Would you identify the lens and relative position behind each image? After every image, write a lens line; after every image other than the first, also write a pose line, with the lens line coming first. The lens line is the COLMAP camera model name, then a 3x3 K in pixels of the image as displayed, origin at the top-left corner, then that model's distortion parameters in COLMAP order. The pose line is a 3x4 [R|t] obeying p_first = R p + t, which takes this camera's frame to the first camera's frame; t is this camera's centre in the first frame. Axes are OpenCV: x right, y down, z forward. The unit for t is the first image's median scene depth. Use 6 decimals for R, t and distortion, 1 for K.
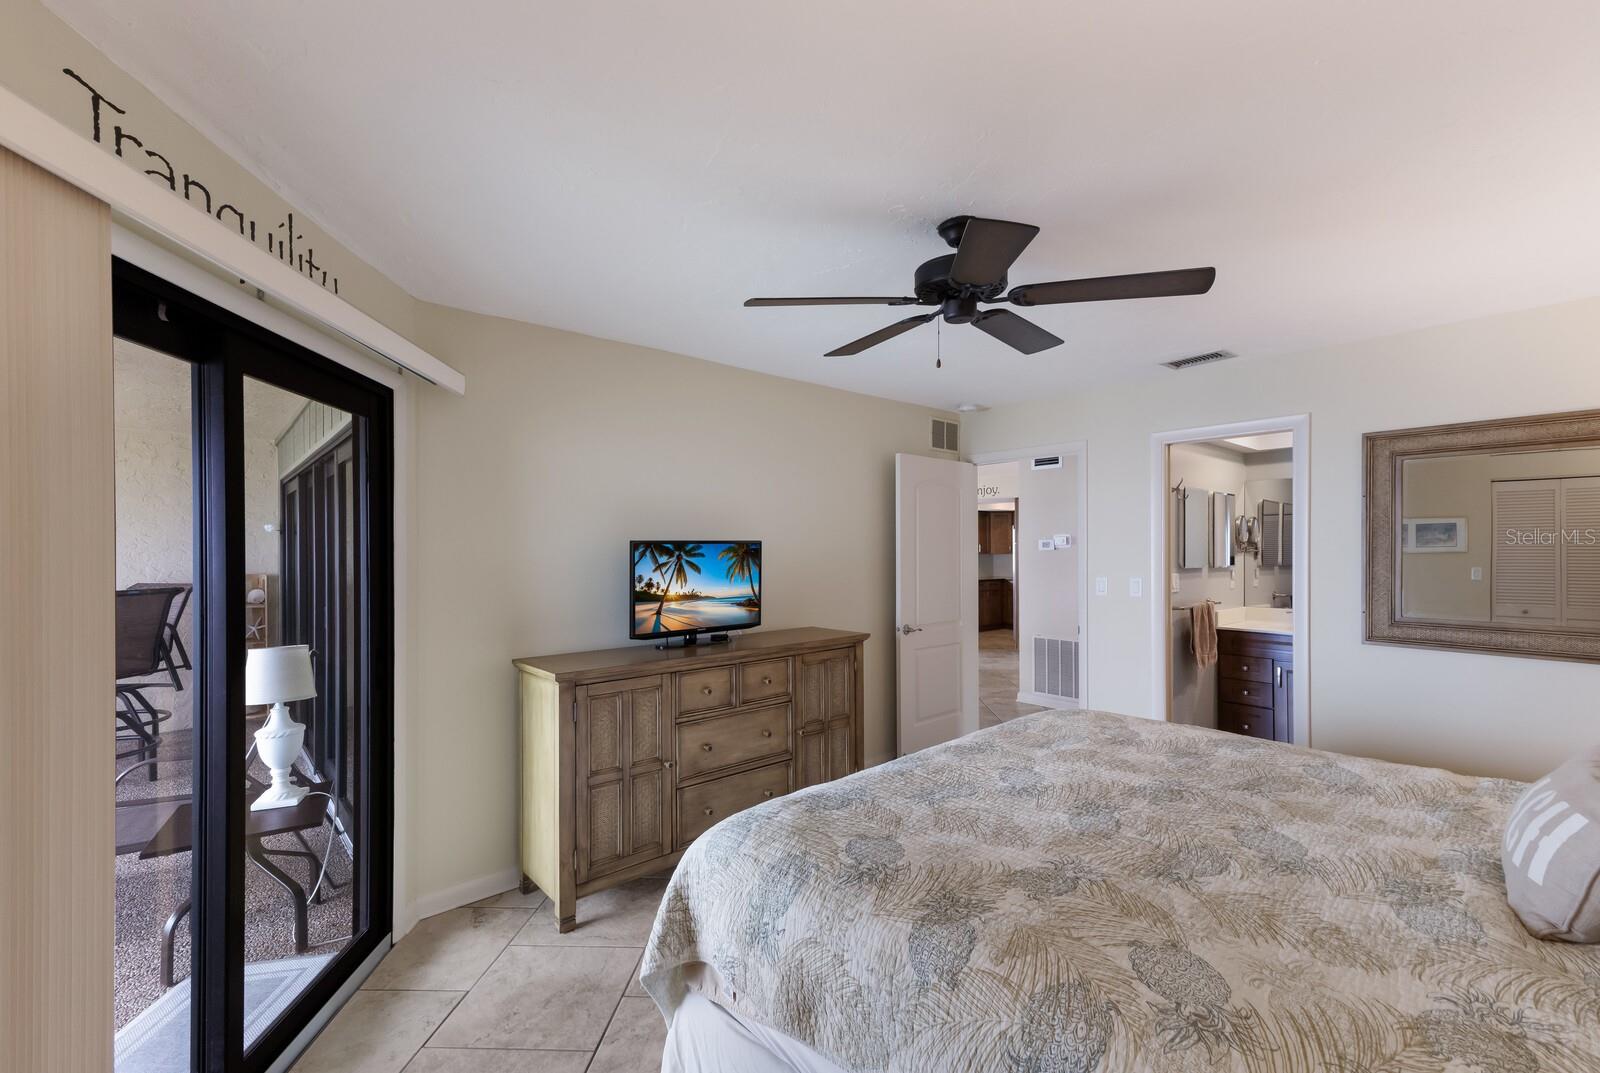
lens RADIAL K [[698.1, 0, 789.3], [0, 698.1, 575.8], [0, 0, 1]] dist [0.013372, 0.000688]
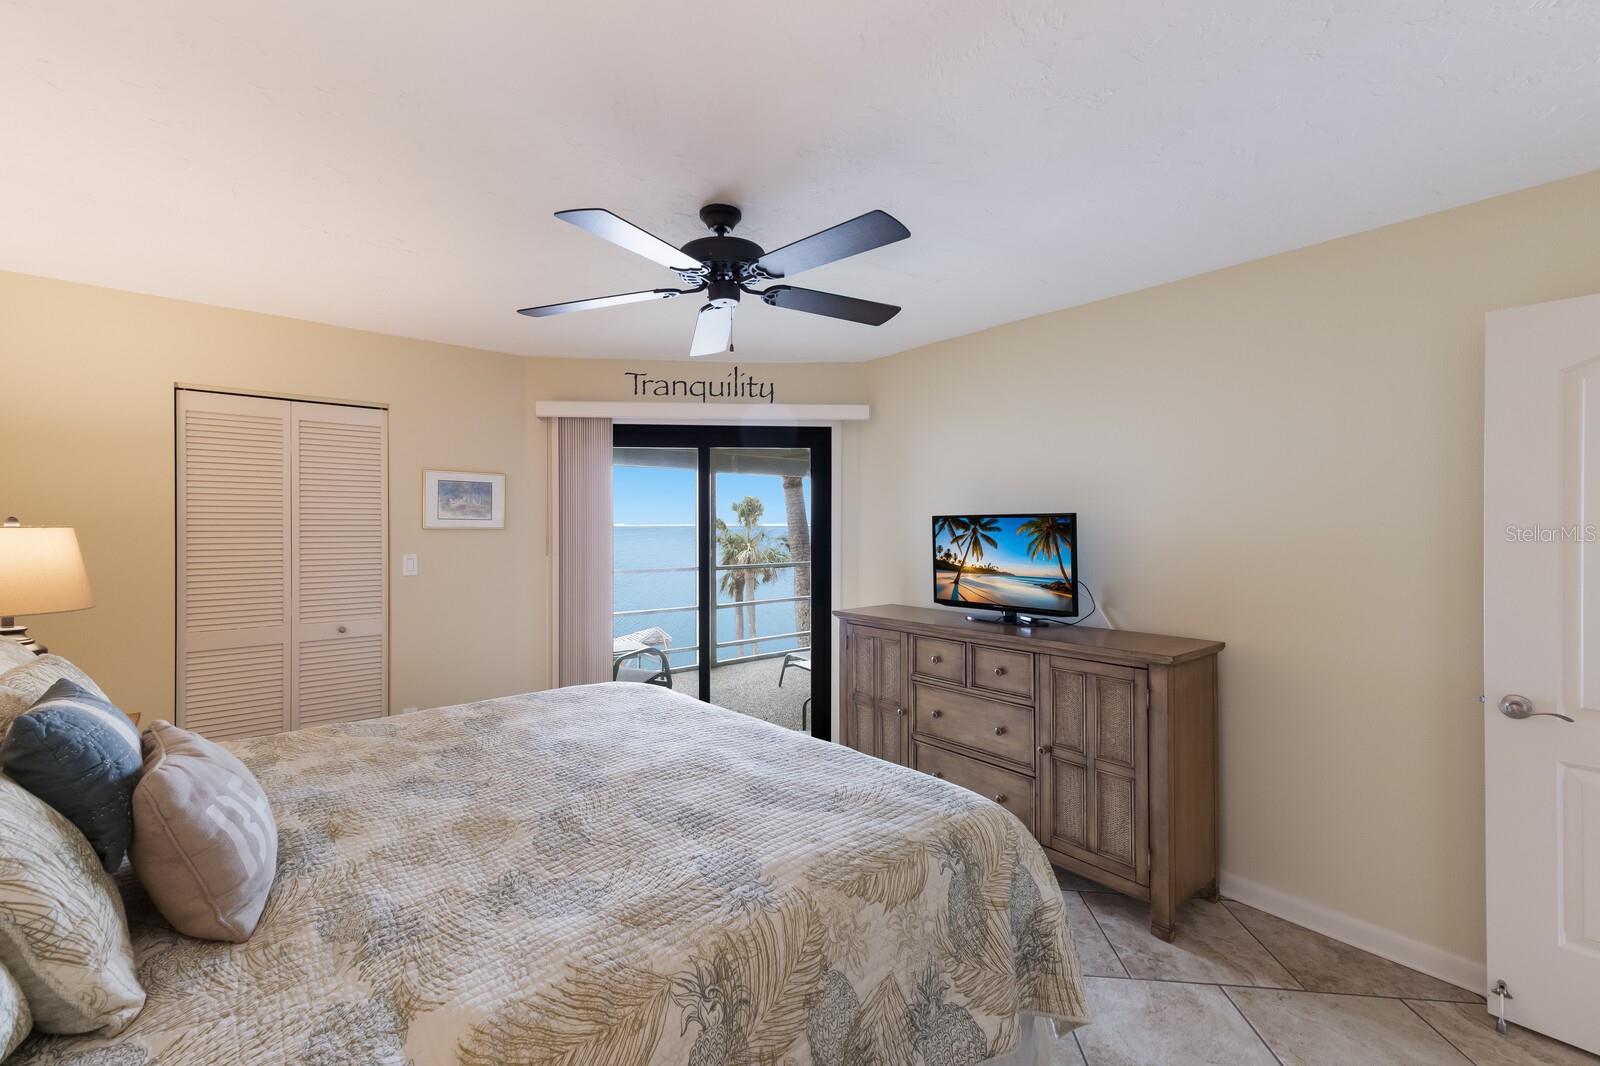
lens RADIAL K [[698.1, 0, 801.8], [0, 698.1, 519.5], [0, 0, 1]] dist [0.013372, 0.000688]
pose [[-0.017218, 0.001288, -0.999851, 0.878251], [-0.039503, 0.999218, 0.001968, -0.035231], [0.999071, 0.039531, -0.017154, 0.769050]]
